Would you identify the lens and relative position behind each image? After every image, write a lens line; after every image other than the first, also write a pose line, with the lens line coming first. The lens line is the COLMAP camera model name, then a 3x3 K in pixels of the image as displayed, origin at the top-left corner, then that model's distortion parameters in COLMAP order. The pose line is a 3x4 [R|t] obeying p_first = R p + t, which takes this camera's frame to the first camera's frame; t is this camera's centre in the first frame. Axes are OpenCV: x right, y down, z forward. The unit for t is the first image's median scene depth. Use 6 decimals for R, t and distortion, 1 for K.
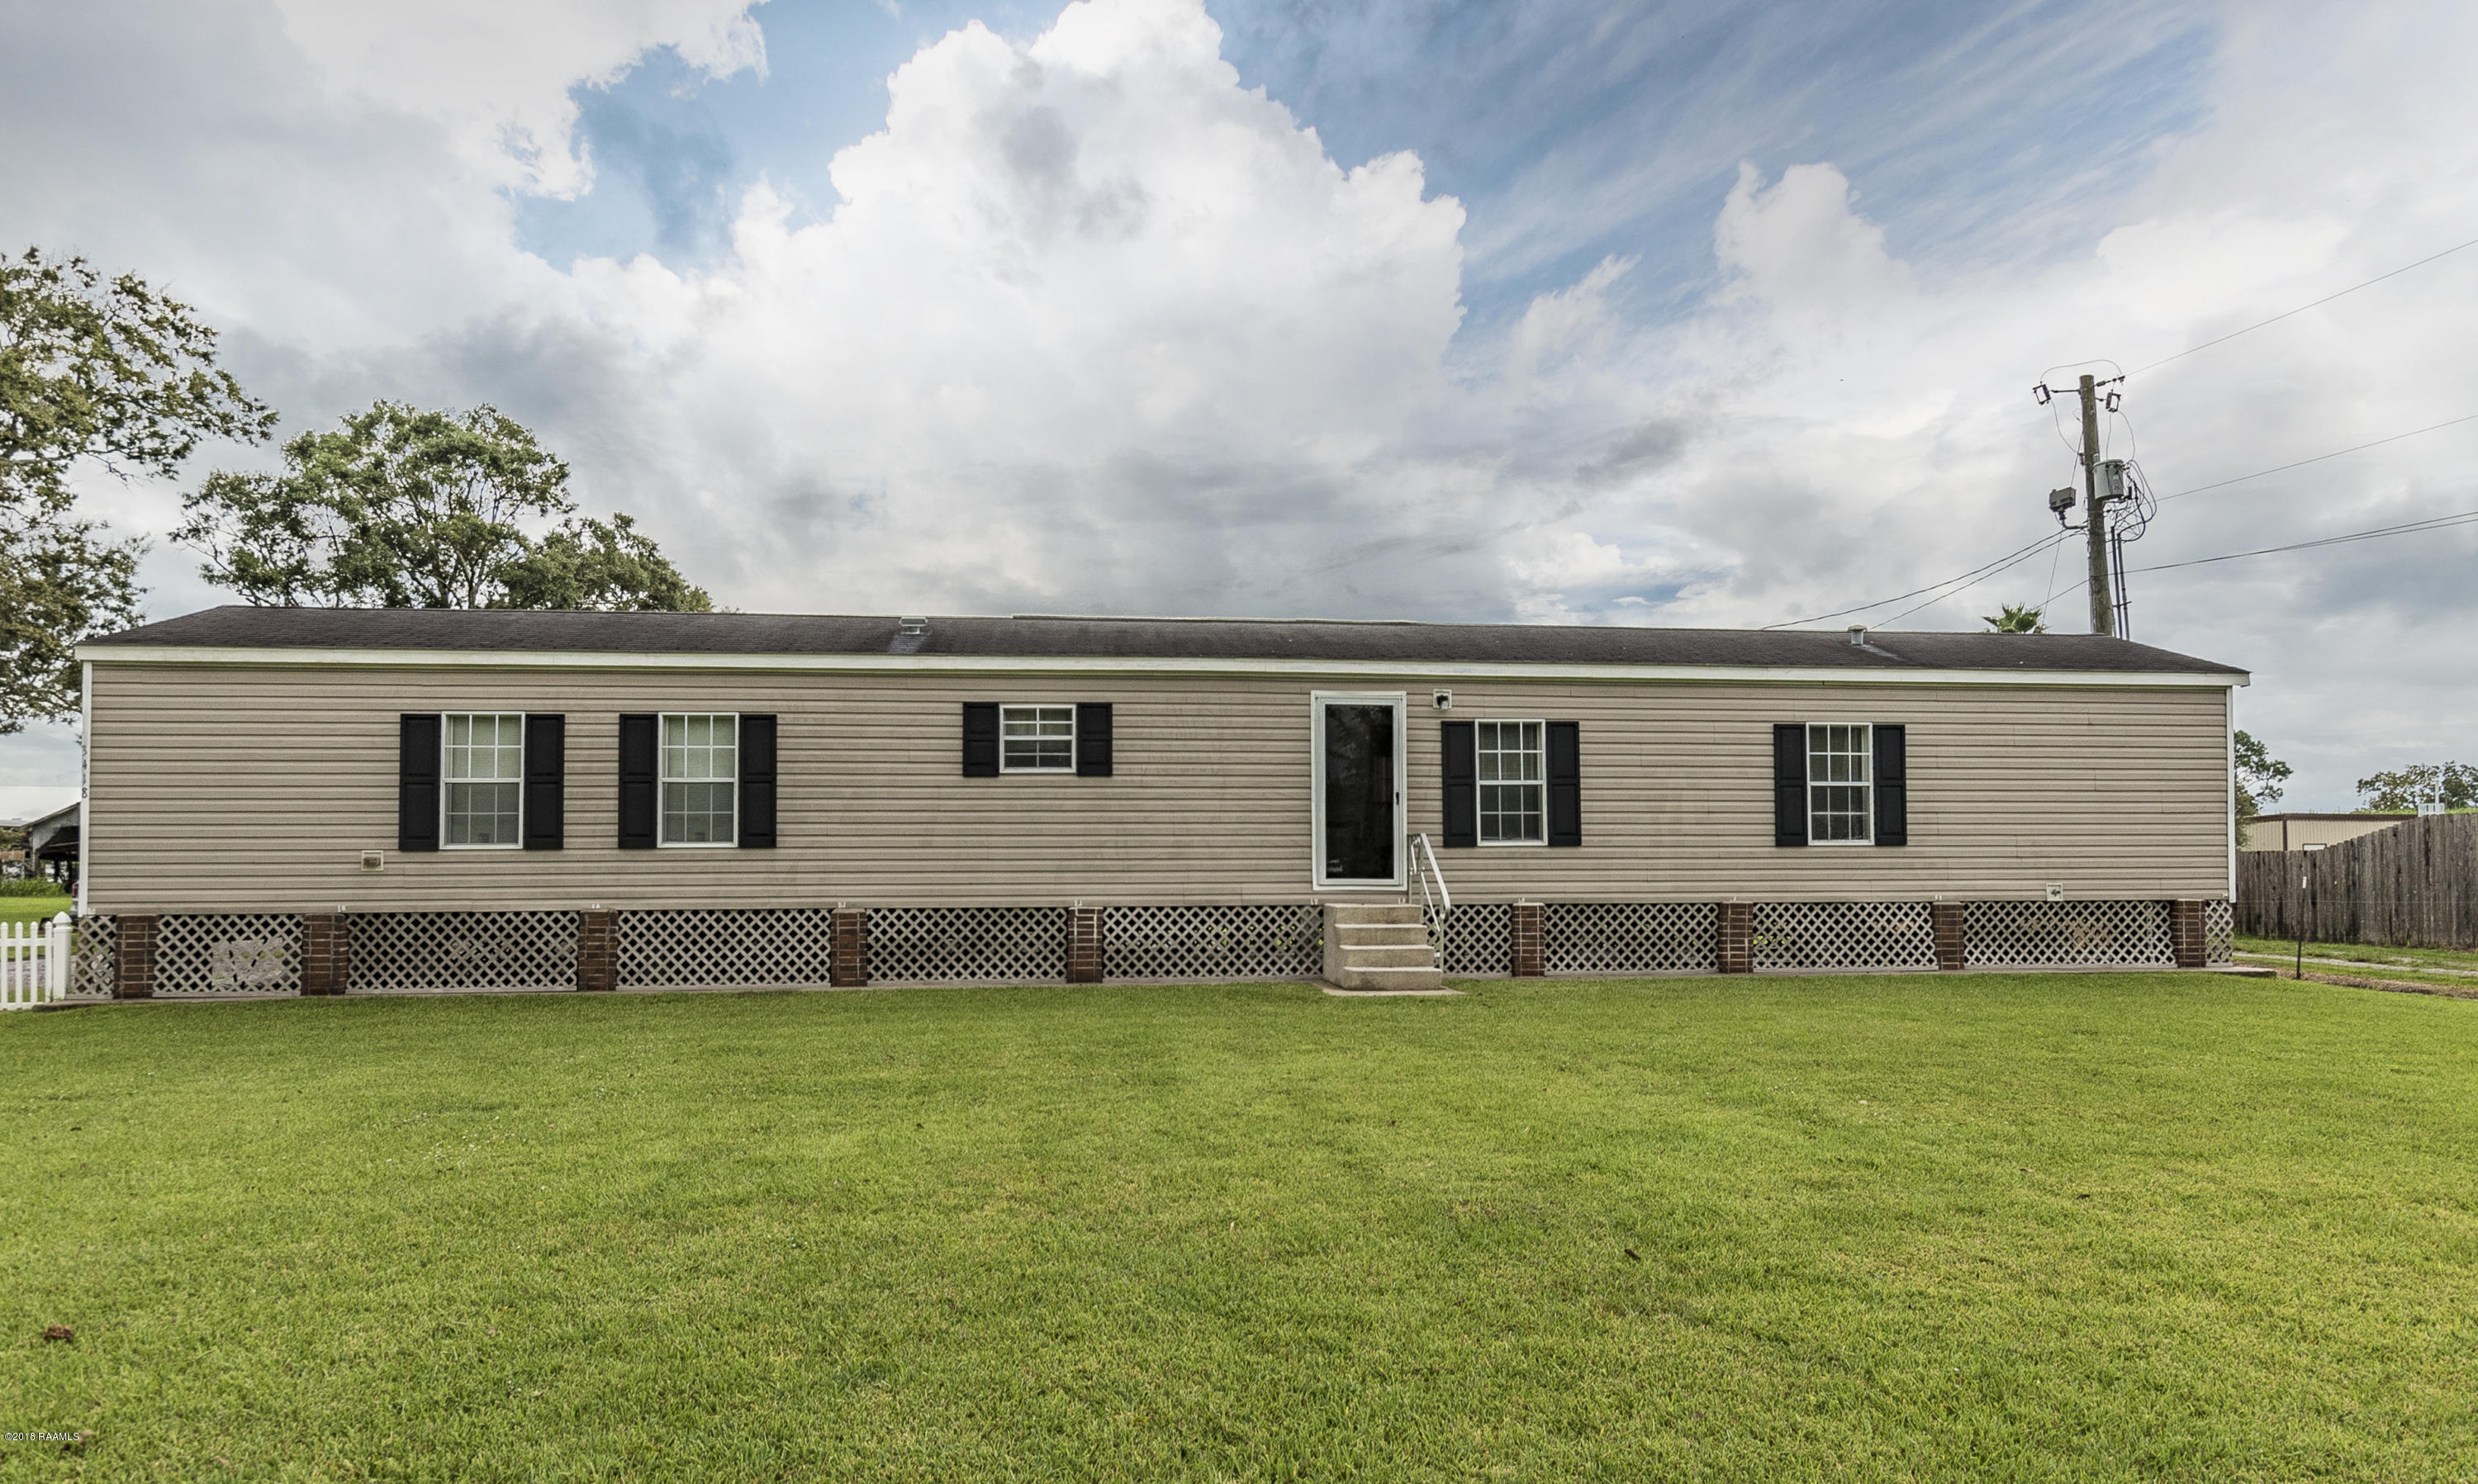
lens RADIAL K [[1370.4, 0, 1232.1], [0, 1370.4, 748.8], [0, 0, 1]] dist [-0.002064, -0.001399]
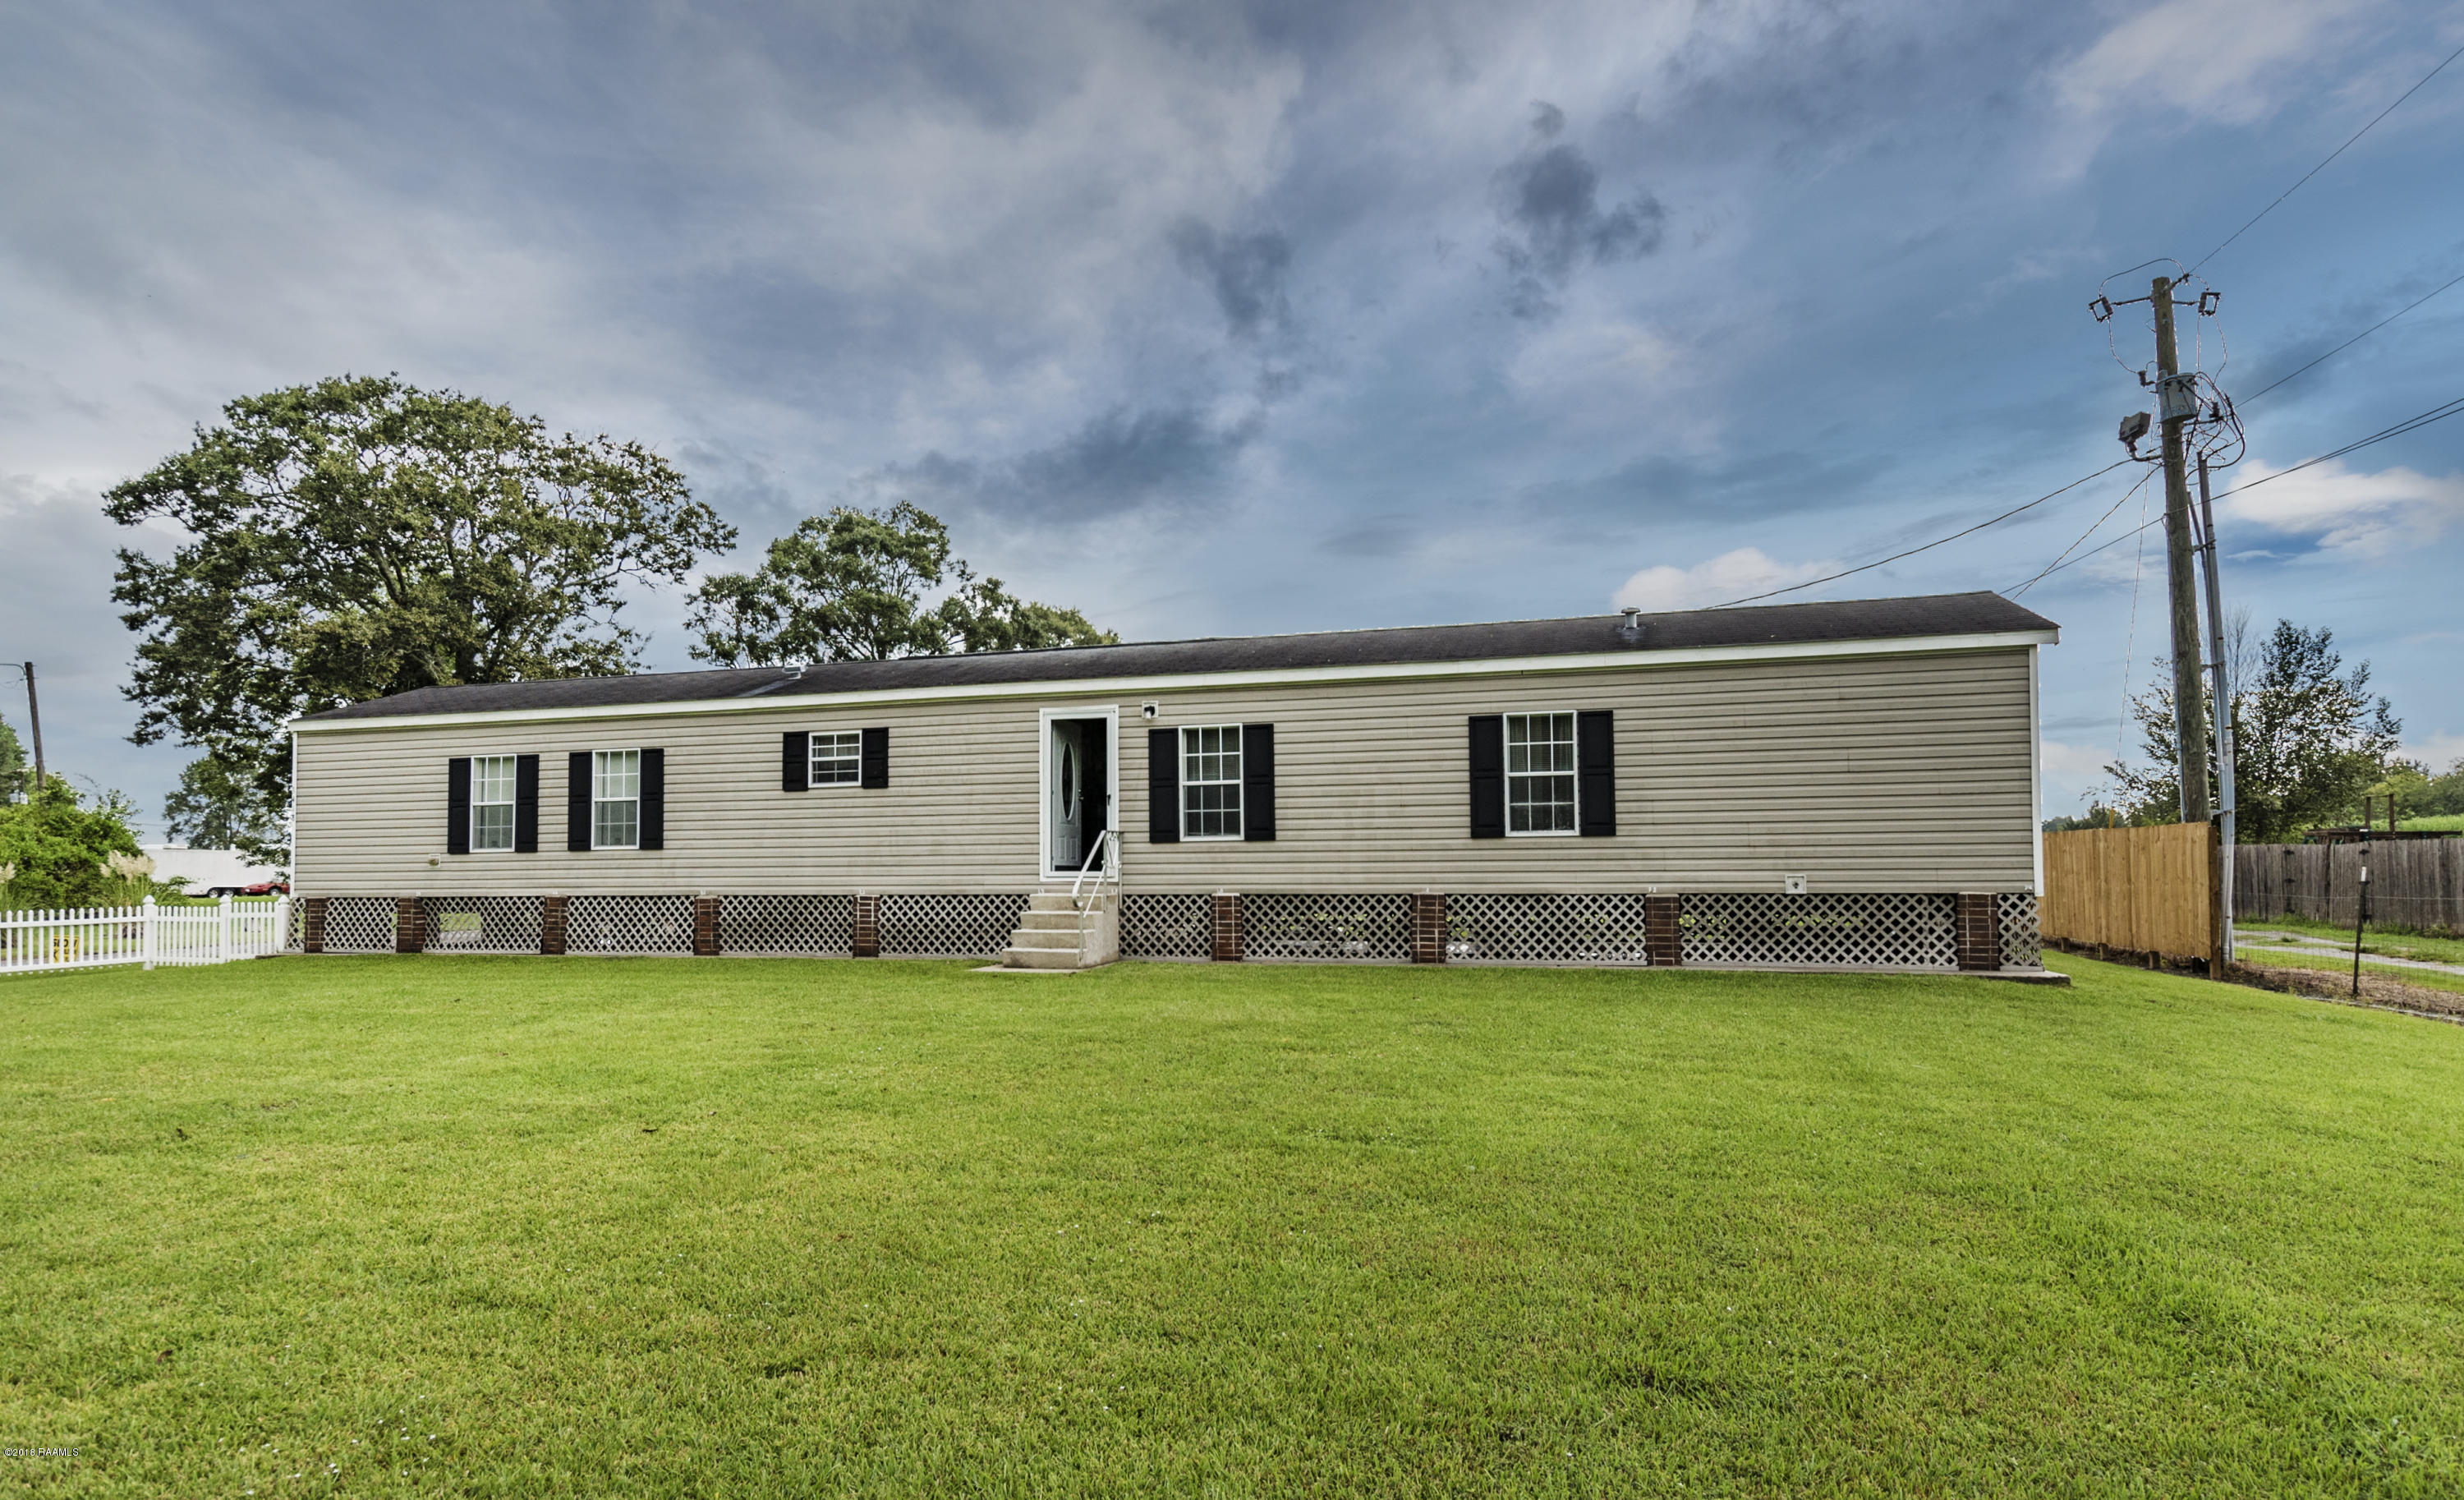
lens RADIAL K [[1248.4, 0, 1238.1], [0, 1248.4, 749.2], [0, 0, 1]] dist [0.007226, 0.000405]
pose [[0.925490, -0.038891, -0.376771, 0.616850], [0.039278, 0.999206, -0.006659, 0.005567], [0.376731, -0.008636, 0.926282, 0.089647]]
